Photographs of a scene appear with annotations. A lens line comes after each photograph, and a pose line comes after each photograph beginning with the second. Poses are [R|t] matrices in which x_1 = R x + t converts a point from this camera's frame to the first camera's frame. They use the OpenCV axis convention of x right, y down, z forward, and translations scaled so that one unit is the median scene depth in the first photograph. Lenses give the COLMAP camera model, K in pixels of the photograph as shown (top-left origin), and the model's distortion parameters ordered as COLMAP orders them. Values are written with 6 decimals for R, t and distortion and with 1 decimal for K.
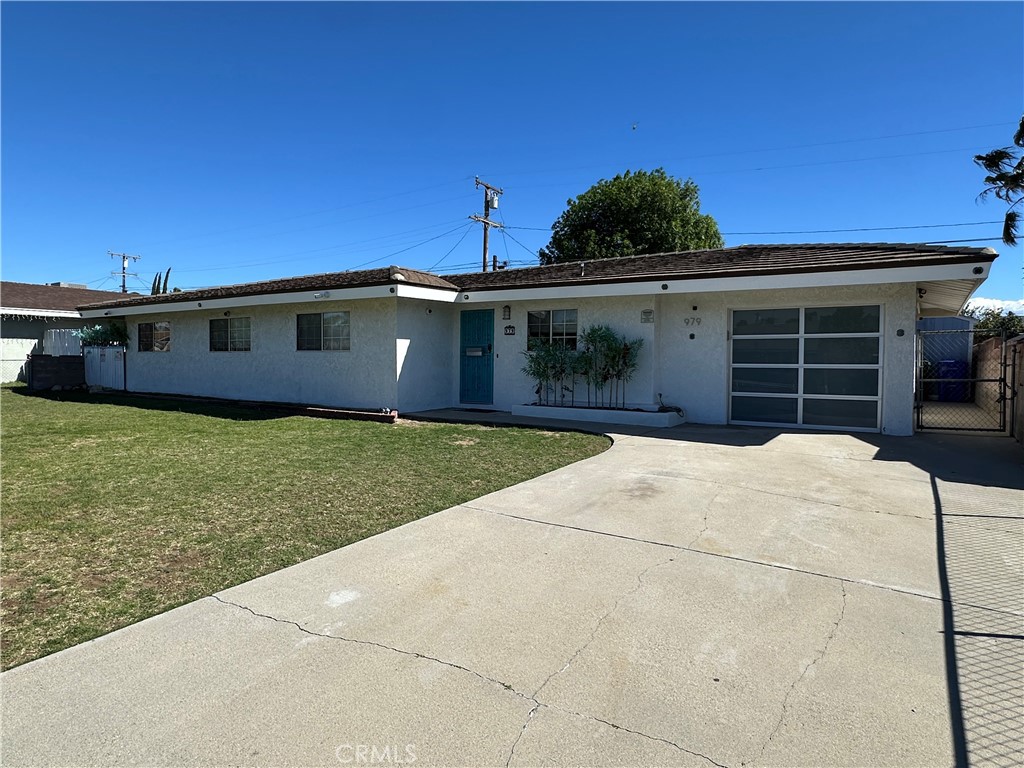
lens RADIAL K [[616.2, 0, 516.0], [0, 616.2, 381.4], [0, 0, 1]] dist [0.006401, 0.002773]
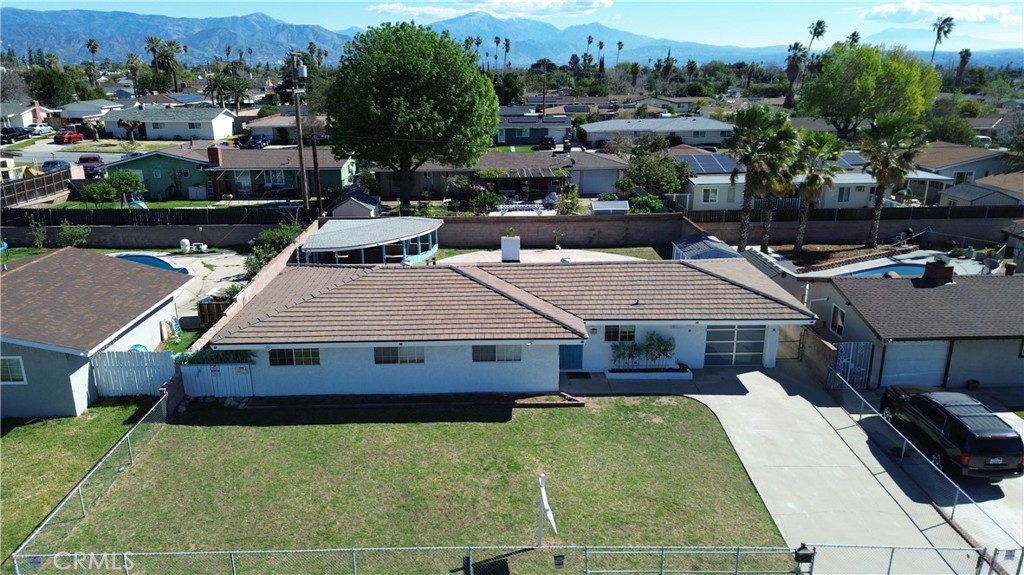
lens RADIAL K [[723.0, 0, 505.6], [0, 723.0, 283.2], [0, 0, 1]] dist [0.068739, -0.062361]
pose [[0.826485, -0.180206, 0.533338, -1.484271], [0.033732, 0.961532, 0.272614, -0.896702], [-0.561948, -0.207321, 0.800770, -0.589643]]
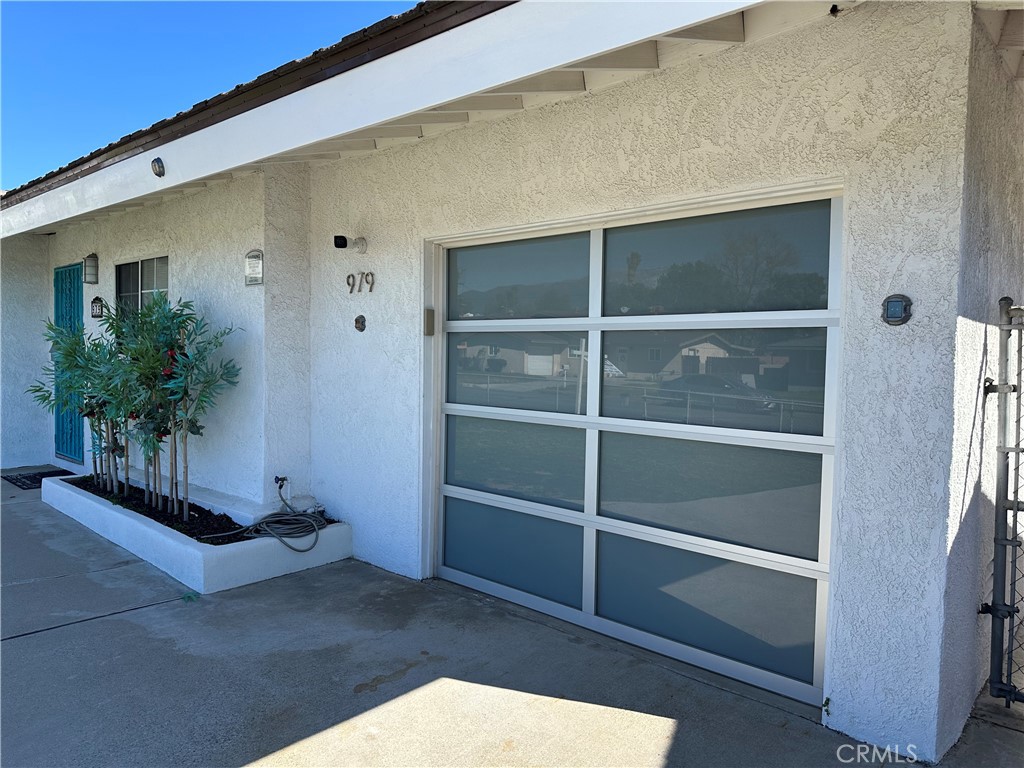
lens RADIAL K [[708.6, 0, 515.4], [0, 708.6, 386.5], [0, 0, 1]] dist [0.025701, -0.002804]
pose [[0.988293, 0.018470, -0.151443, 0.422164], [-0.016278, 0.999744, 0.015702, -0.042105], [0.151694, -0.013053, 0.988341, 0.578025]]
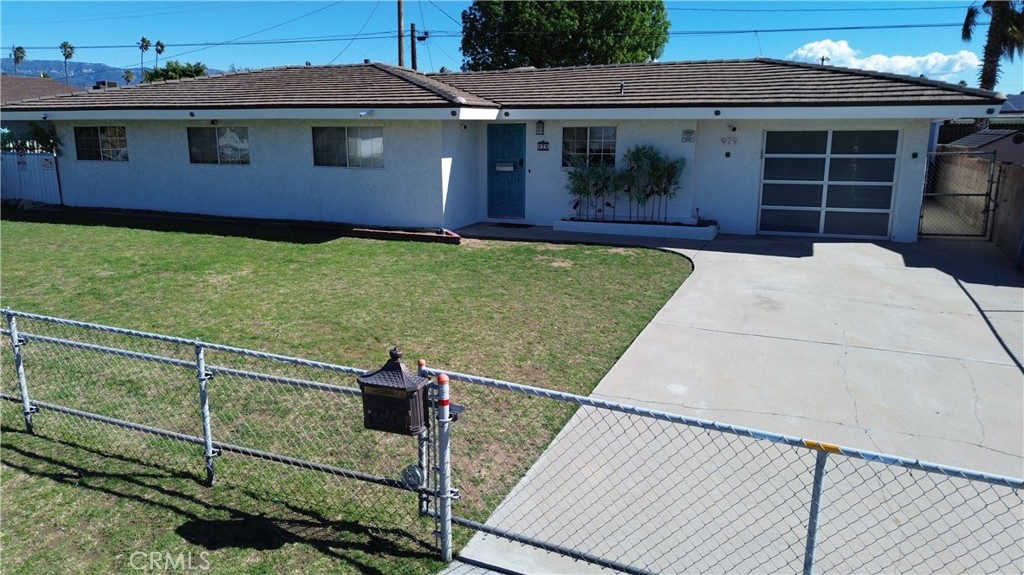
lens RADIAL K [[723.0, 0, 508.1], [0, 723.0, 283.0], [0, 0, 1]] dist [0.068739, -0.062361]
pose [[0.983573, -0.044367, 0.174974, -0.317638], [0.013828, 0.984995, 0.172028, -0.073298], [-0.179981, -0.166783, 0.969428, -0.205979]]
